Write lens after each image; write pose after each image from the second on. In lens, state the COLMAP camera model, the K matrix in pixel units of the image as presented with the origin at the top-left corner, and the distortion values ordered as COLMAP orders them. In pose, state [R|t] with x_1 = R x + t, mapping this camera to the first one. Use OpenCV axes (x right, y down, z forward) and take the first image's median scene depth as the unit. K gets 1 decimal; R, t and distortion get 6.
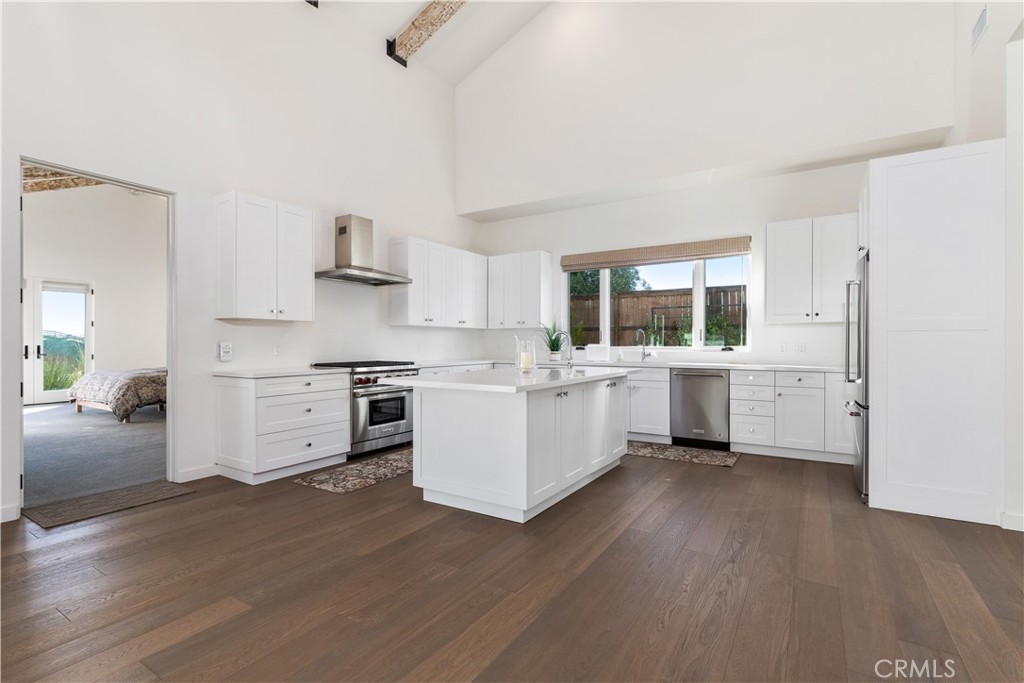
lens RADIAL K [[477.3, 0, 518.2], [0, 477.3, 343.9], [0, 0, 1]] dist [-0.002223, -0.000691]
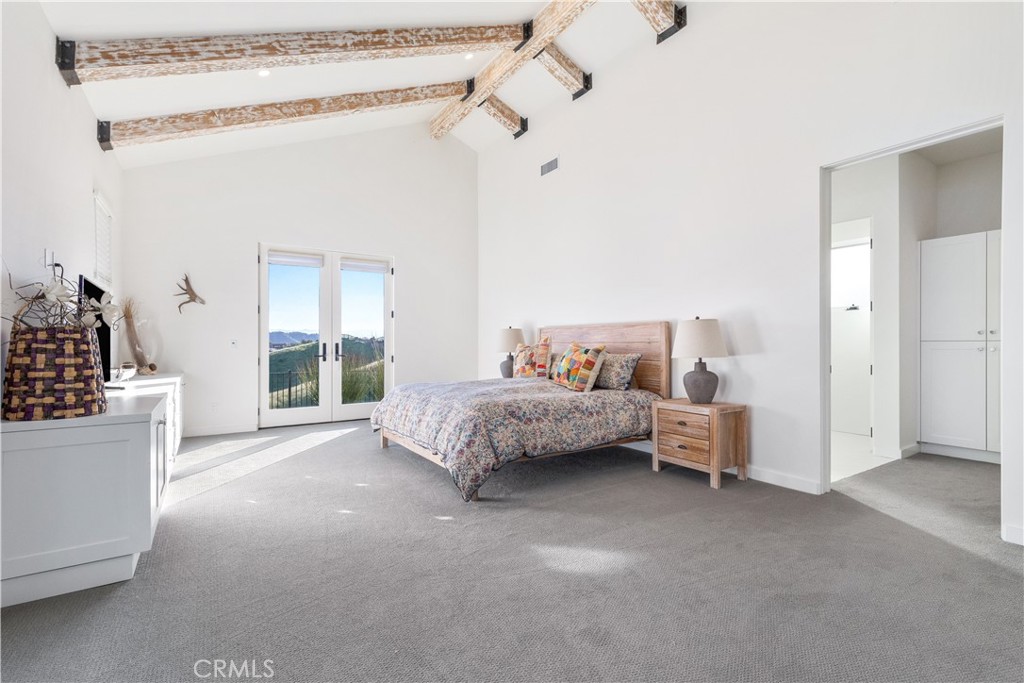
lens RADIAL K [[456.6, 0, 513.4], [0, 456.6, 345.2], [0, 0, 1]] dist [0.010146, -0.001859]
pose [[0.911715, 0.002639, -0.410814, -0.518713], [-0.003093, 0.999995, -0.000440, 0.006773], [0.410811, 0.001671, 0.911719, 0.517946]]
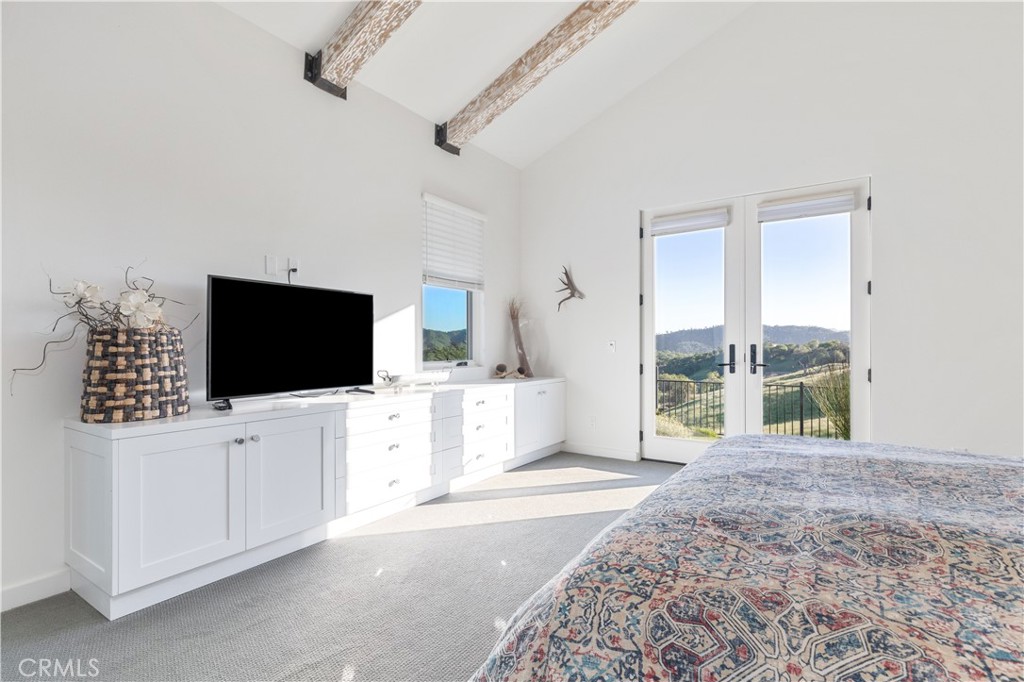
lens RADIAL K [[497.4, 0, 518.1], [0, 497.4, 342.1], [0, 0, 1]] dist [0.015371, -0.000132]
pose [[-0.033798, -0.004106, -0.999420, -0.589482], [-0.004419, 0.999982, -0.003958, 0.004616], [0.999419, 0.004282, -0.033815, 0.892923]]
